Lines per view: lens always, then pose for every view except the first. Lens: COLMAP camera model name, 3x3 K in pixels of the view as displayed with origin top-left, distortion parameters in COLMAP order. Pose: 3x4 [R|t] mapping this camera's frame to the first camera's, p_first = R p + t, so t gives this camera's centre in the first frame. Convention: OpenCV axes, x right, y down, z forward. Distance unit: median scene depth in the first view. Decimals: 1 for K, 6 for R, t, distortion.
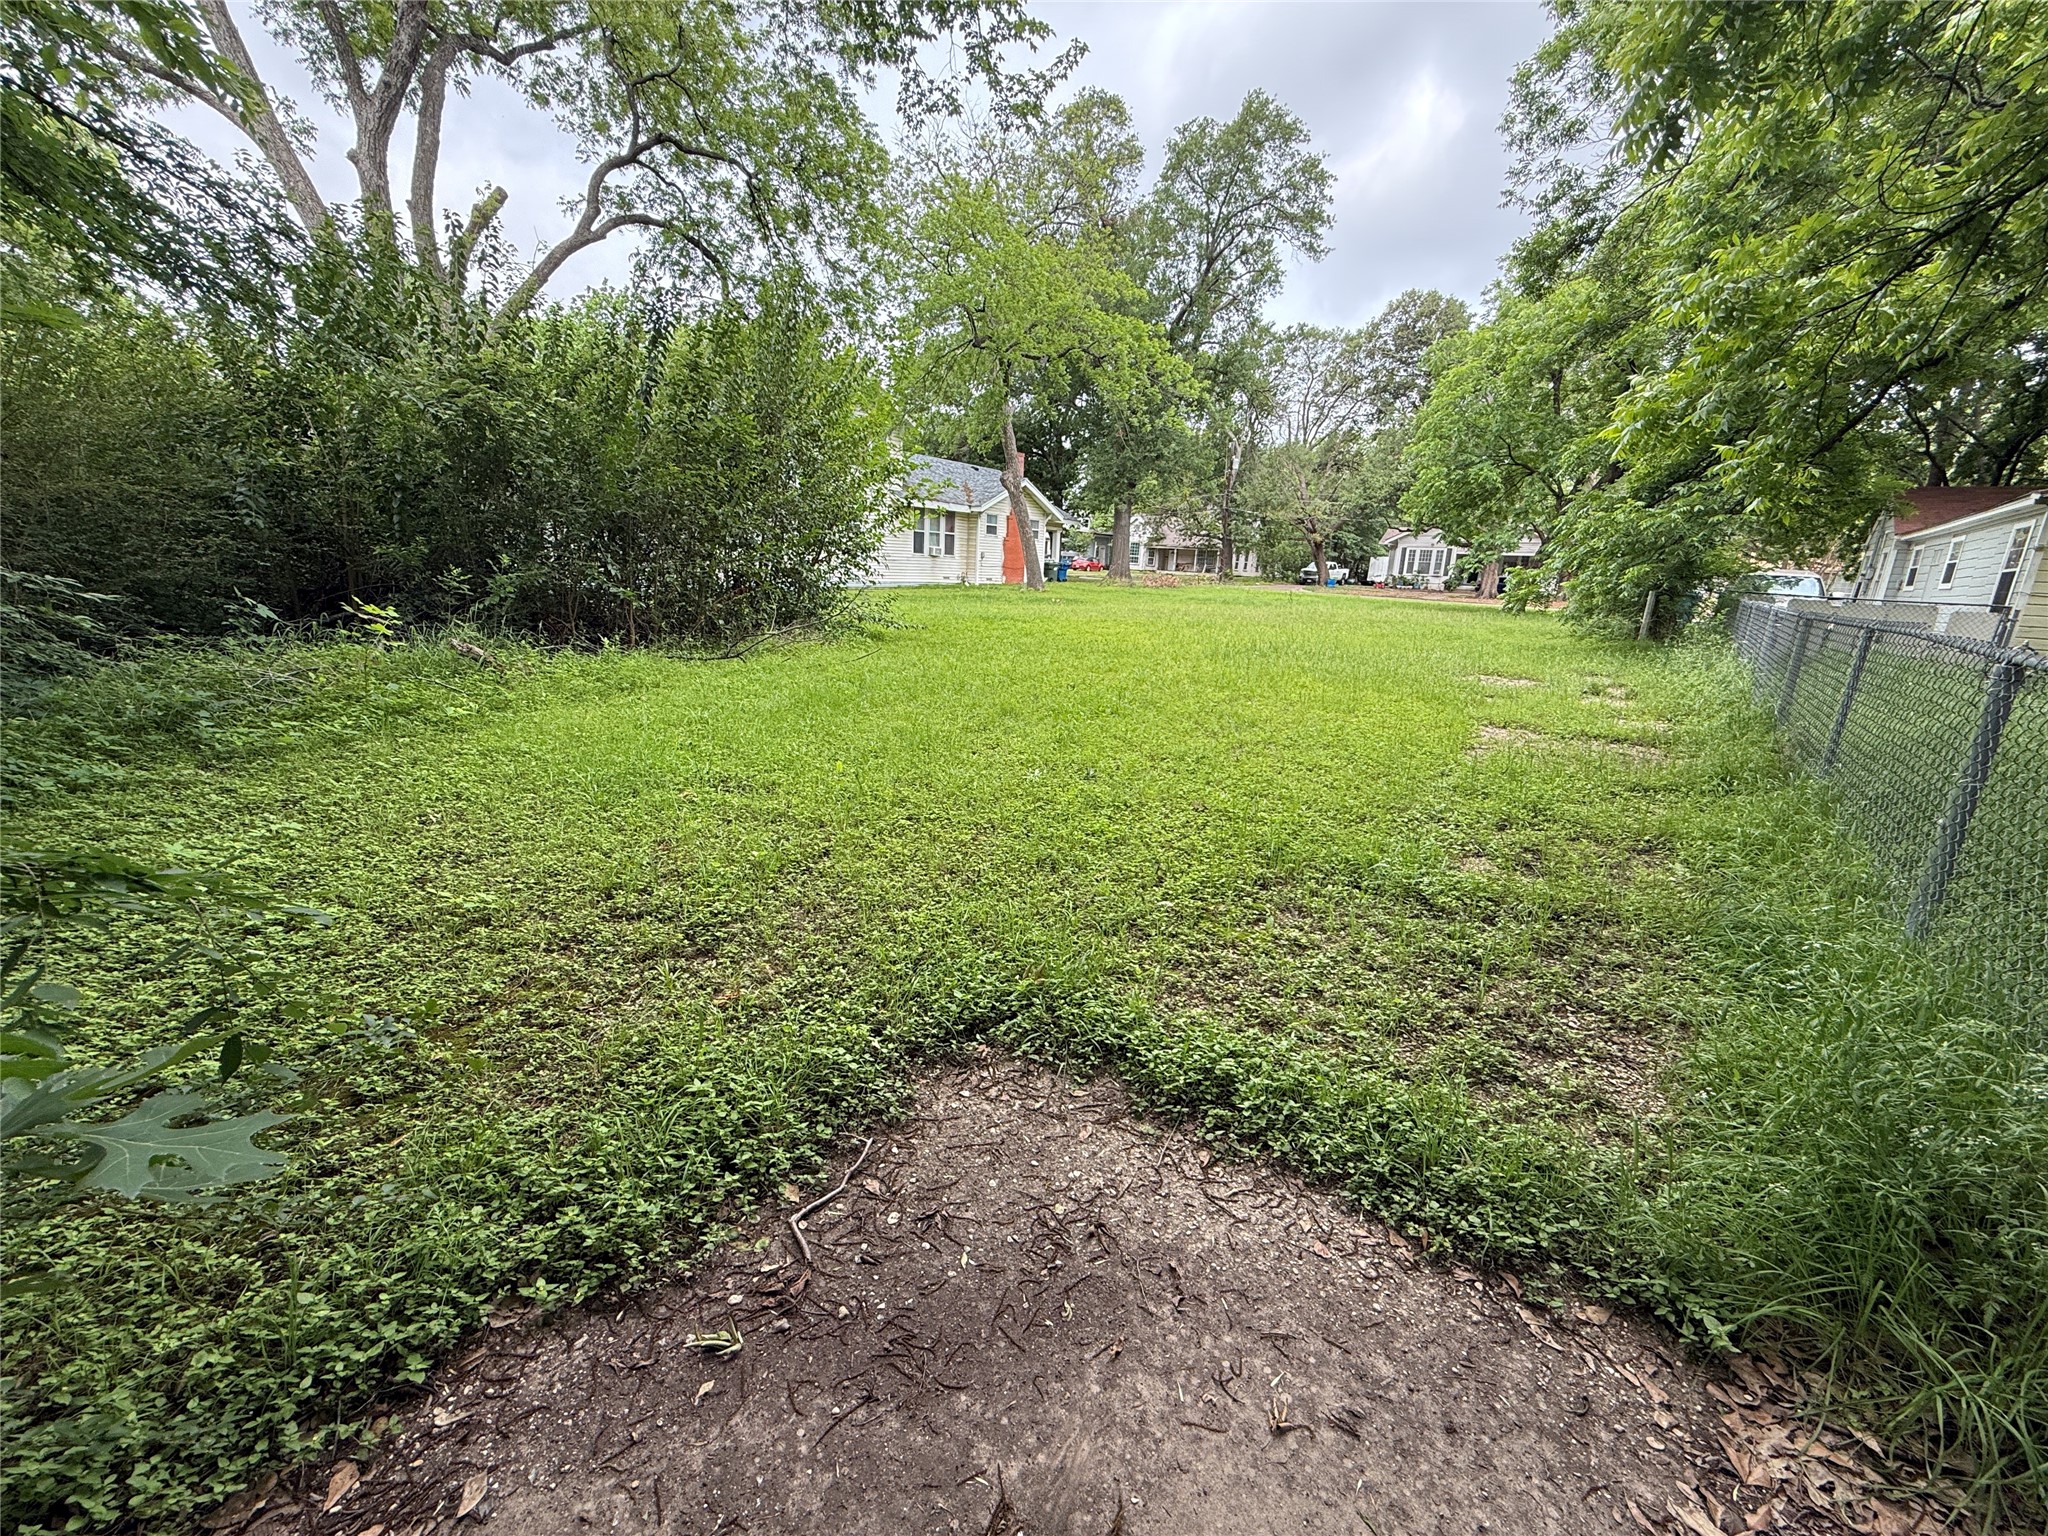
lens RADIAL K [[813.4, 0, 1016.9], [0, 813.4, 767.1], [0, 0, 1]] dist [-0.000754, -0.000377]
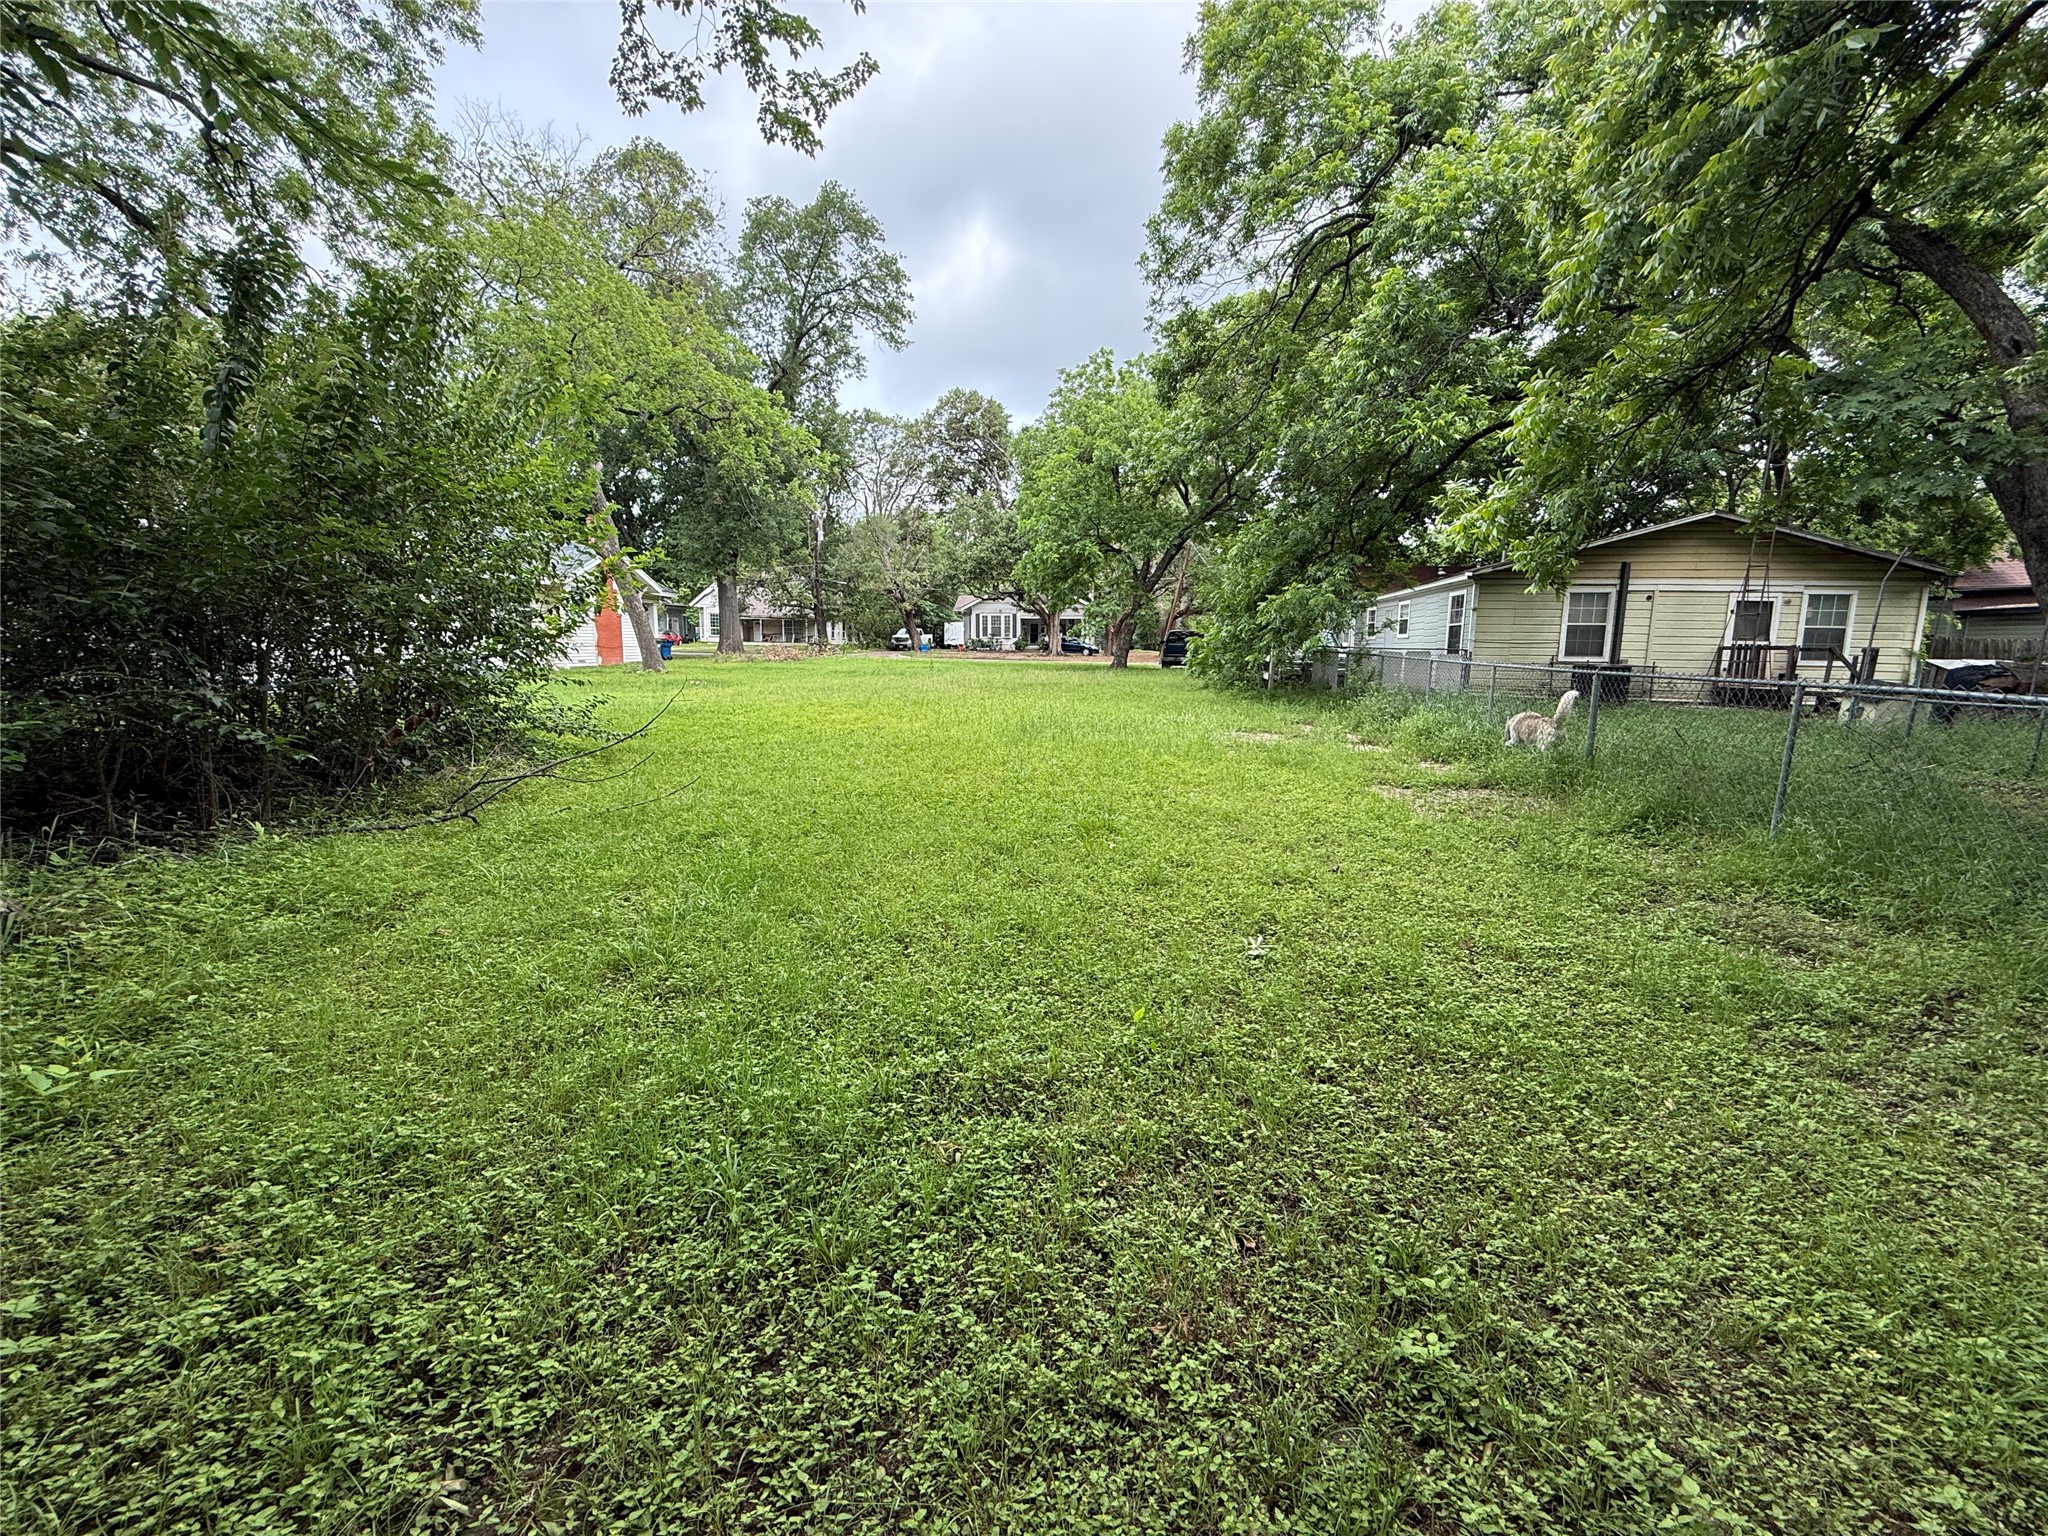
lens RADIAL K [[813.4, 0, 1016.4], [0, 813.4, 768.0], [0, 0, 1]] dist [-0.000754, -0.000377]
pose [[0.867035, -0.111555, 0.485598, -0.048326], [0.149174, 0.988027, -0.039374, -0.014607], [-0.475391, 0.106578, 0.873295, 0.040311]]
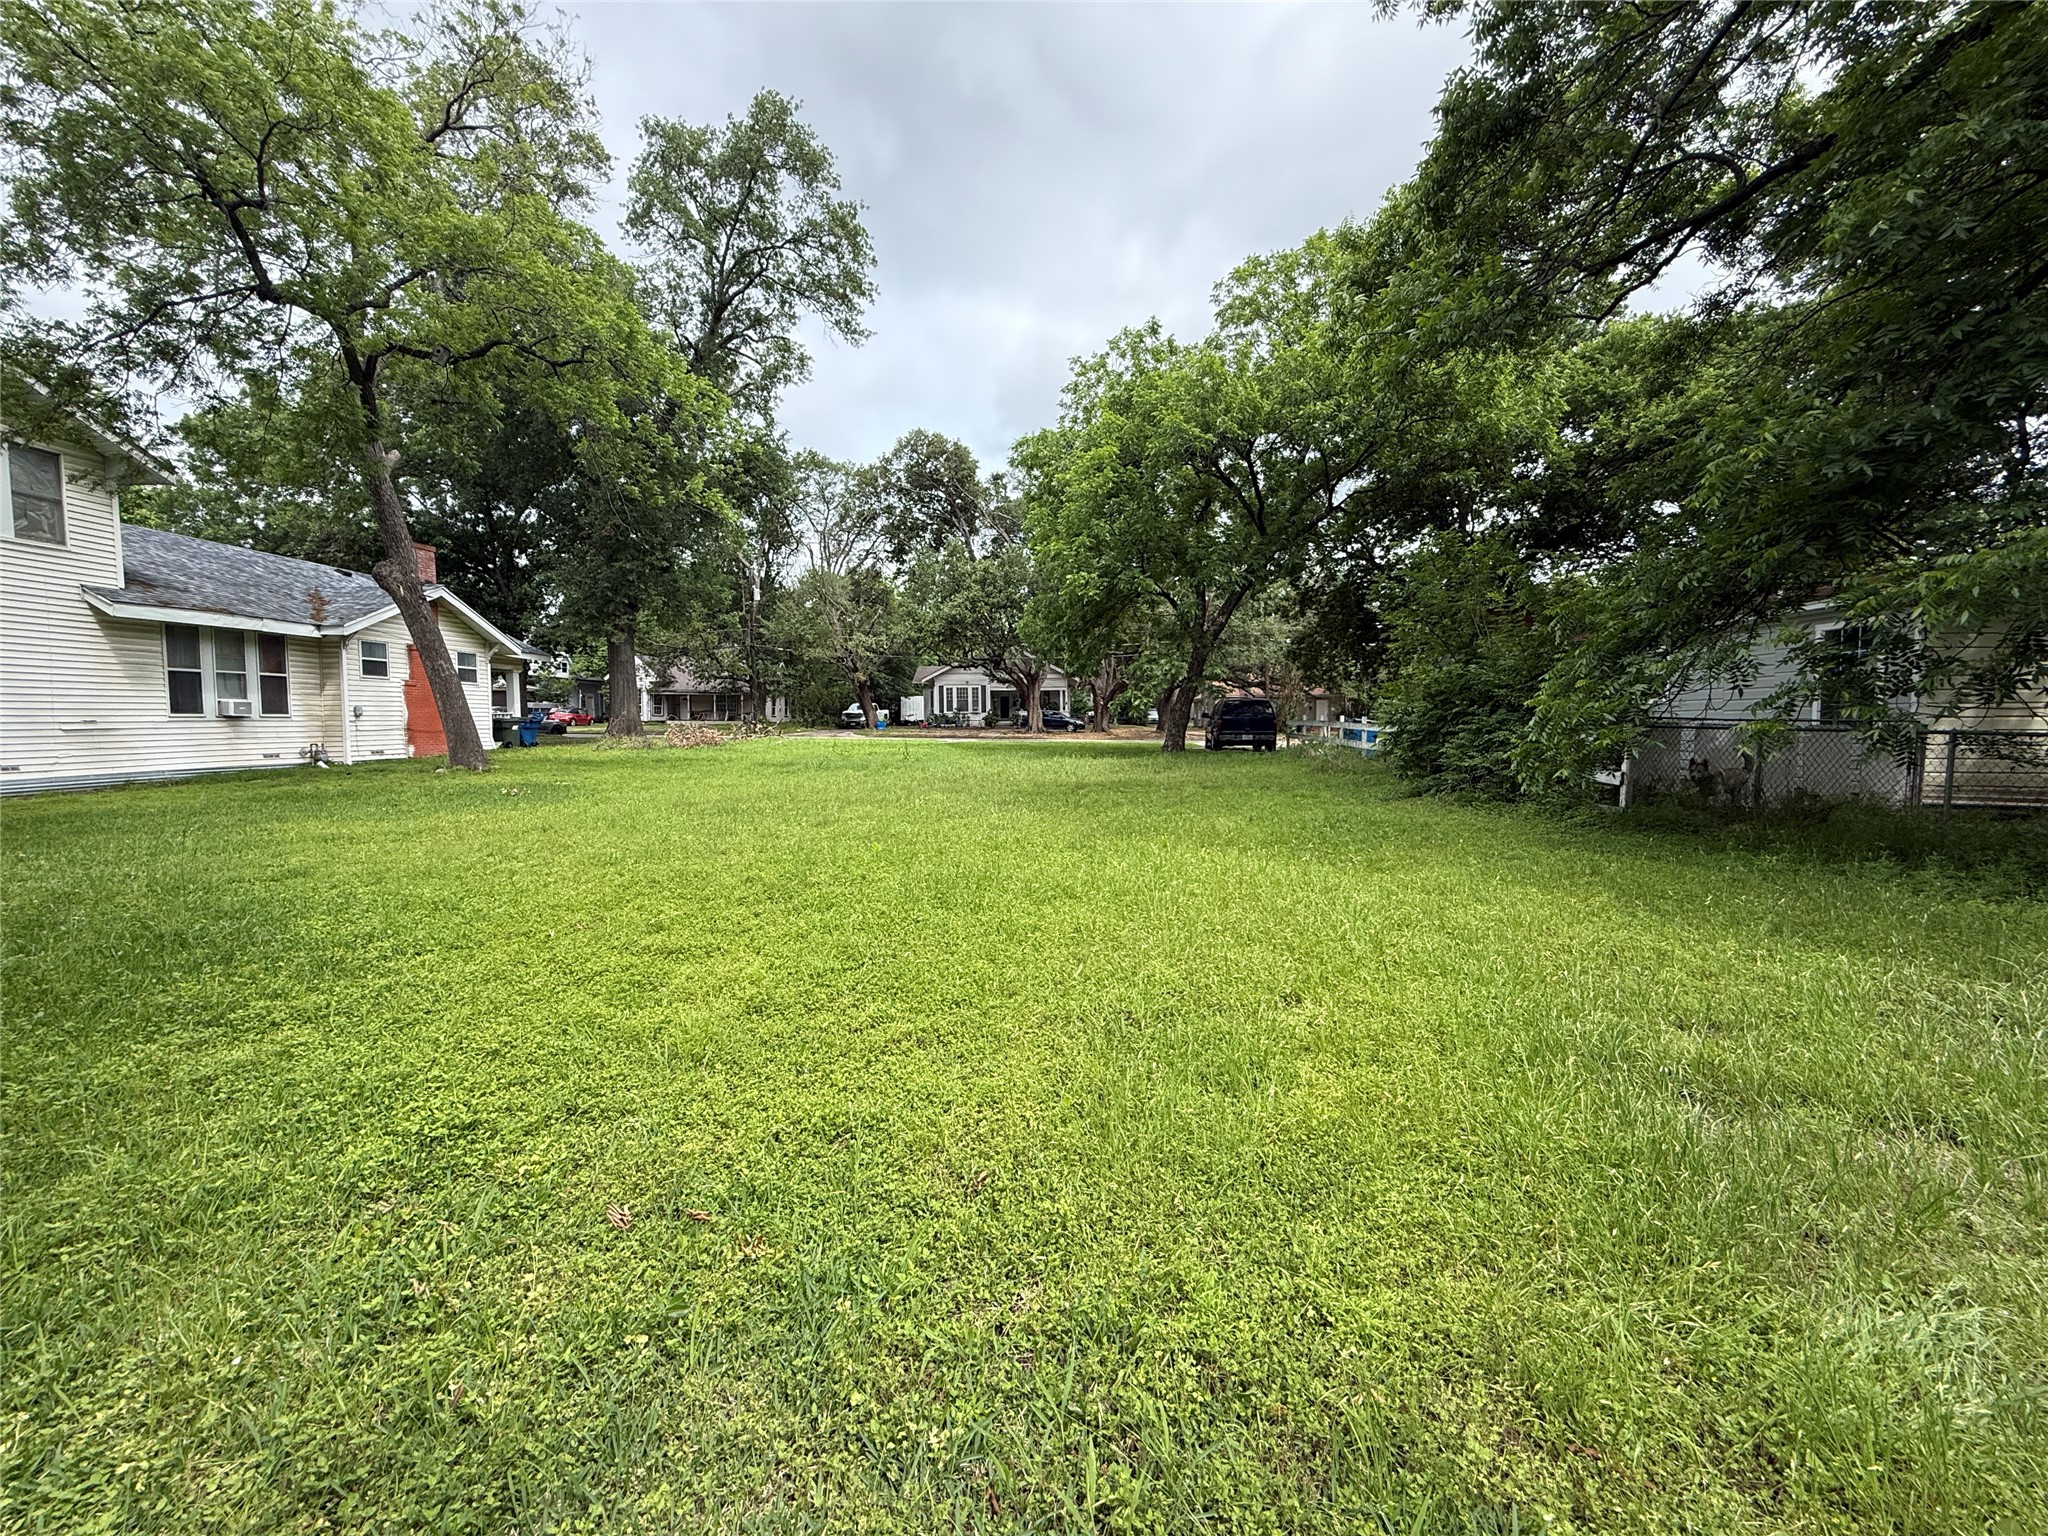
lens RADIAL K [[813.4, 0, 1020.5], [0, 813.4, 757.8], [0, 0, 1]] dist [-0.000754, -0.000377]
pose [[0.829285, -0.073039, 0.554033, 0.017254], [0.173063, 0.976248, -0.130343, -0.056268], [-0.531353, 0.203974, 0.822228, 0.219779]]
